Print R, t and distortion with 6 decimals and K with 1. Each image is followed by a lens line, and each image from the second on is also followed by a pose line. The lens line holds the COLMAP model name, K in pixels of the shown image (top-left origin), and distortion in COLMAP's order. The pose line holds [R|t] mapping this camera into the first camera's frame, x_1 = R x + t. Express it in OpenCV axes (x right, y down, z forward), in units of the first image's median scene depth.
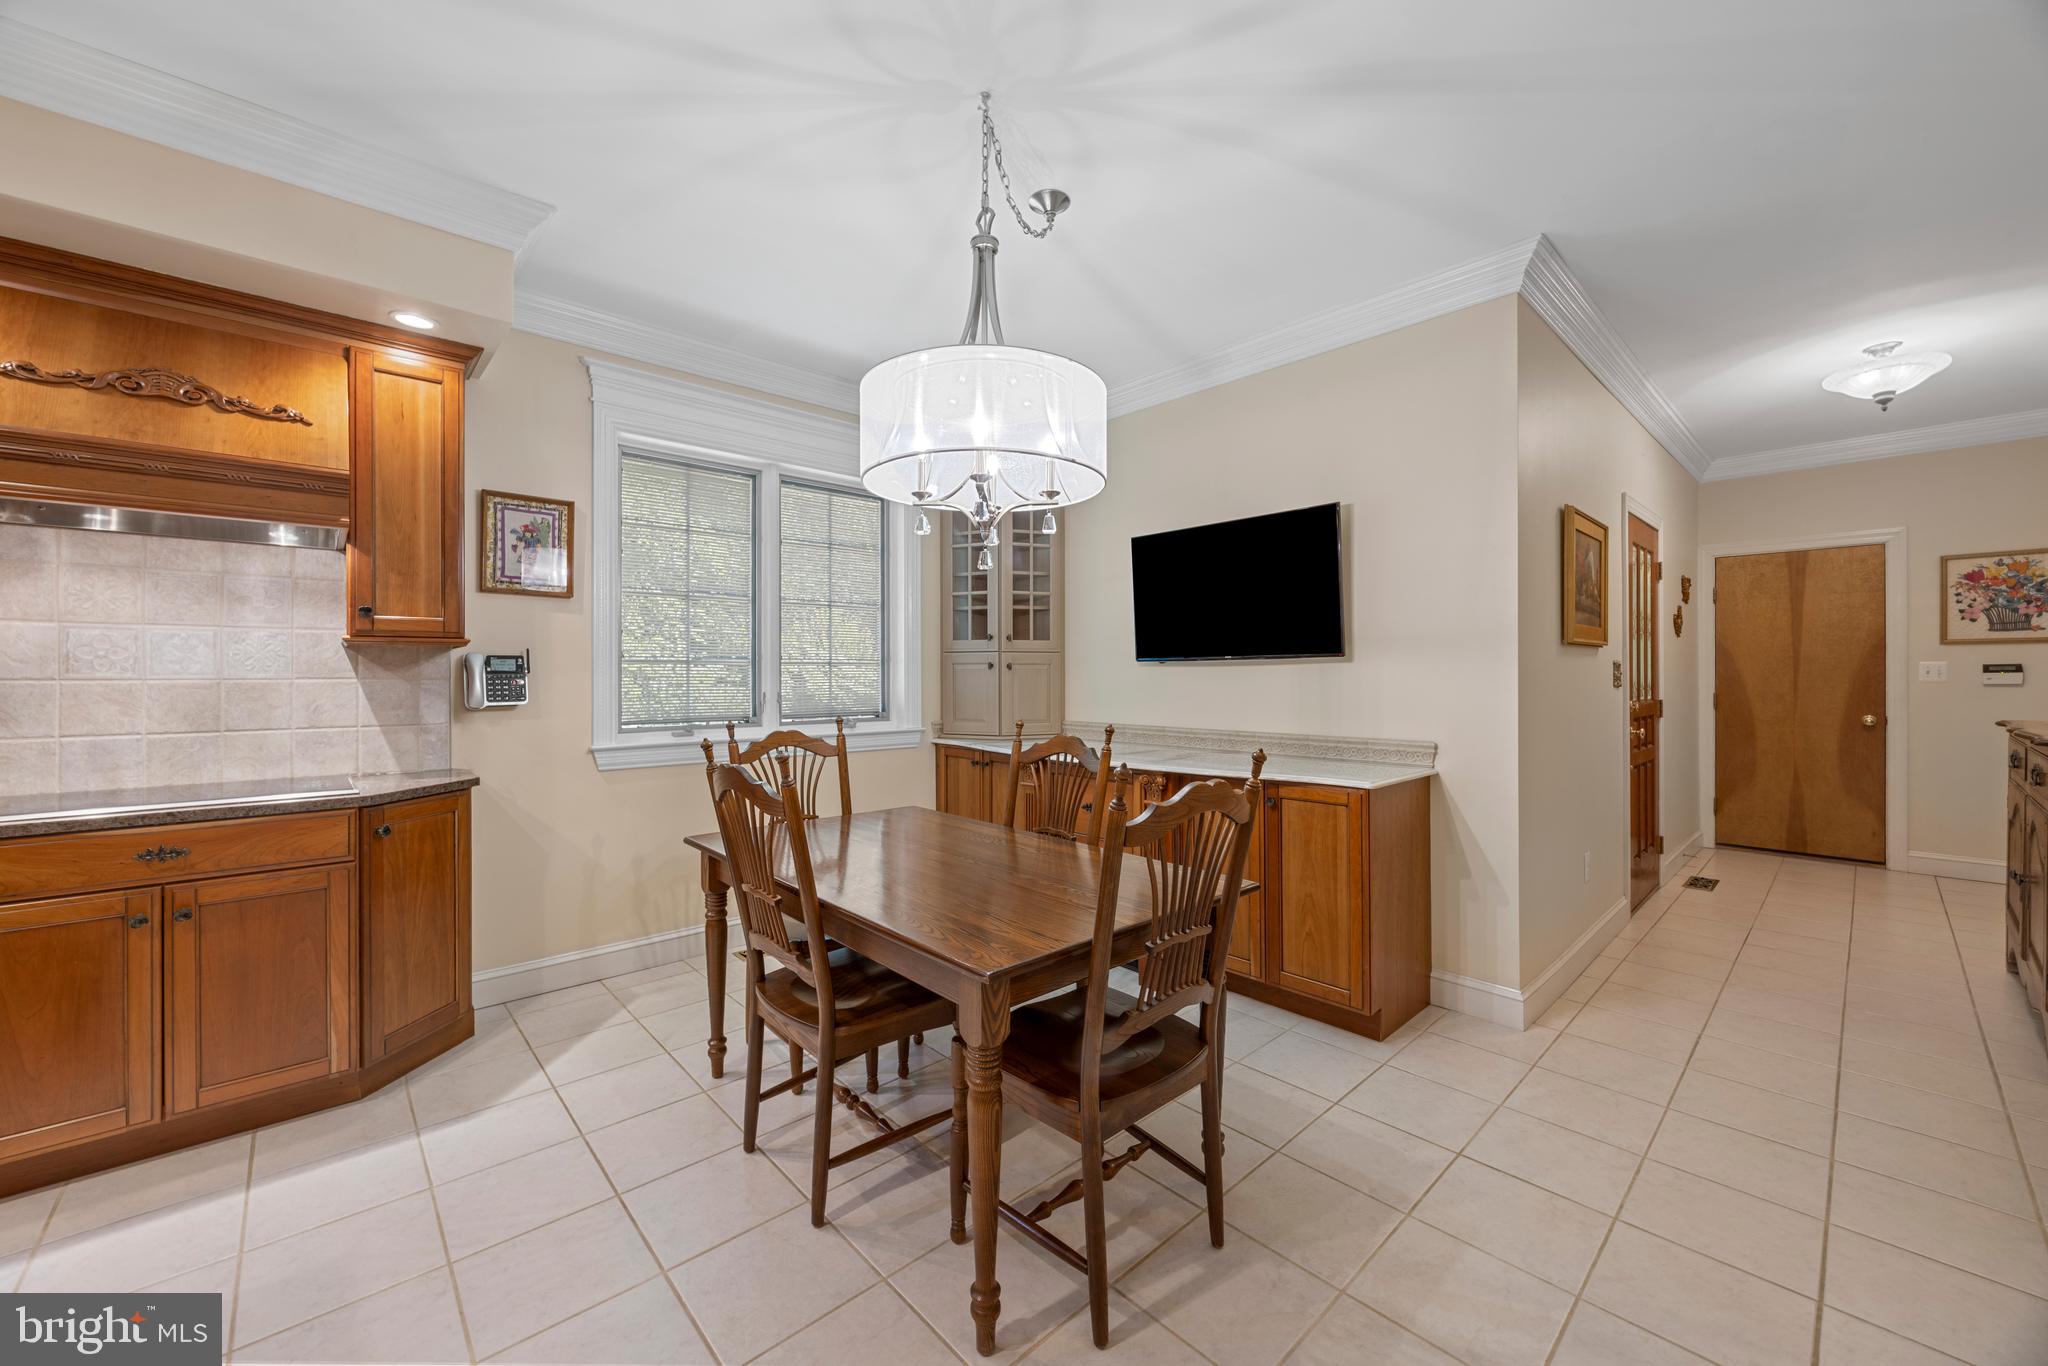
lens RADIAL K [[782.4, 0, 1025.3], [0, 782.4, 679.2], [0, 0, 1]] dist [-0.001570, 0.000156]
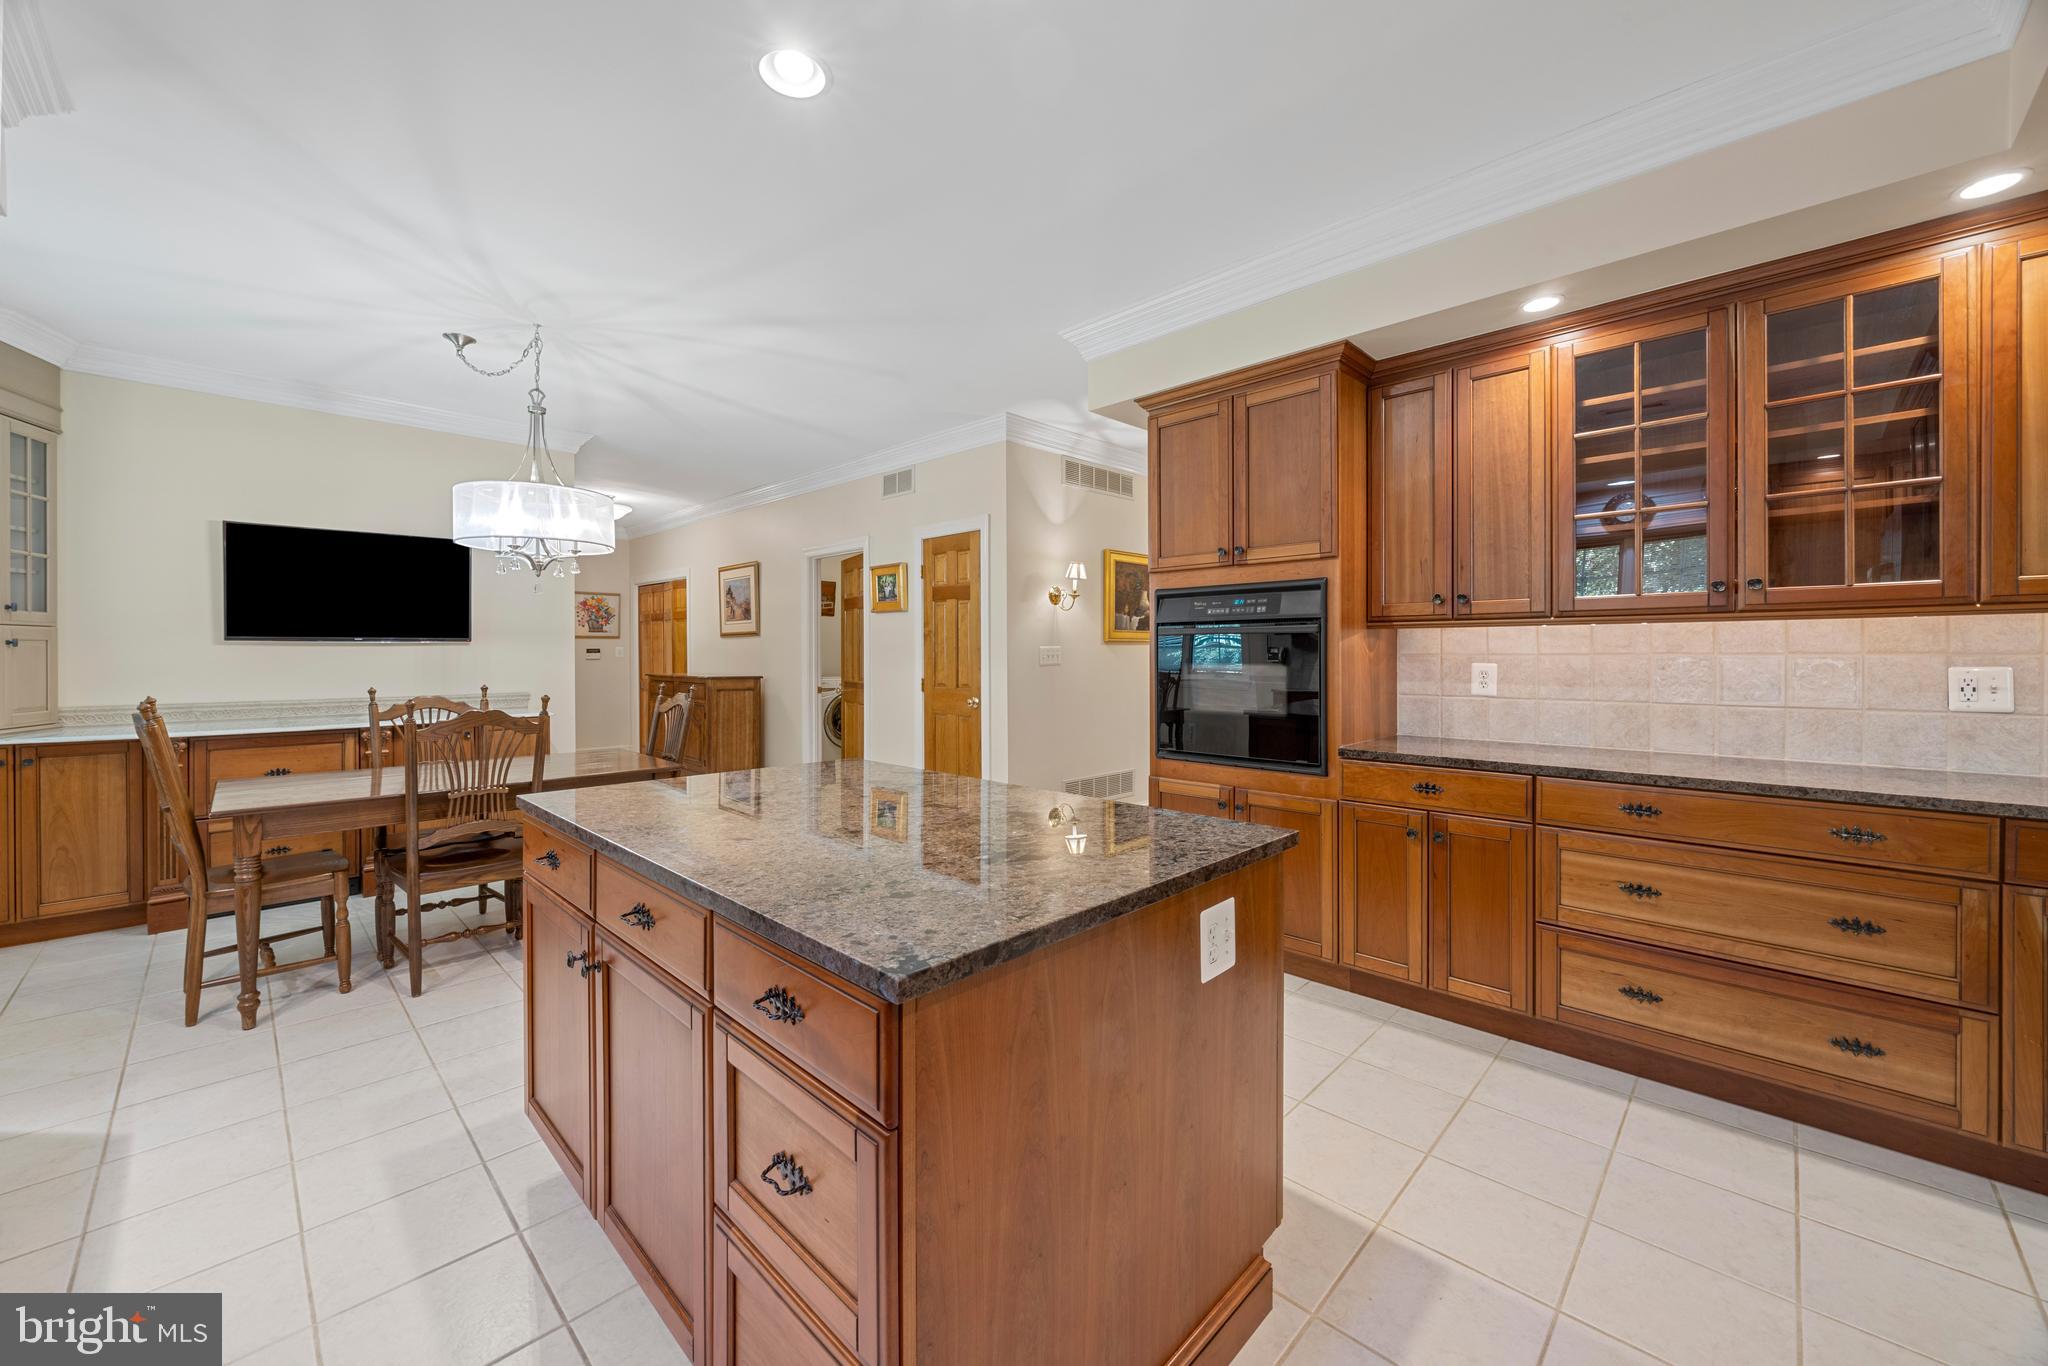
lens RADIAL K [[782.4, 0, 1026.2], [0, 782.4, 662.1], [0, 0, 1]] dist [-0.001570, 0.000156]
pose [[-0.052949, -0.010918, 0.998538, -1.052221], [0.014267, 0.999830, 0.011689, 0.010070], [-0.998495, 0.014865, -0.052784, -0.004585]]
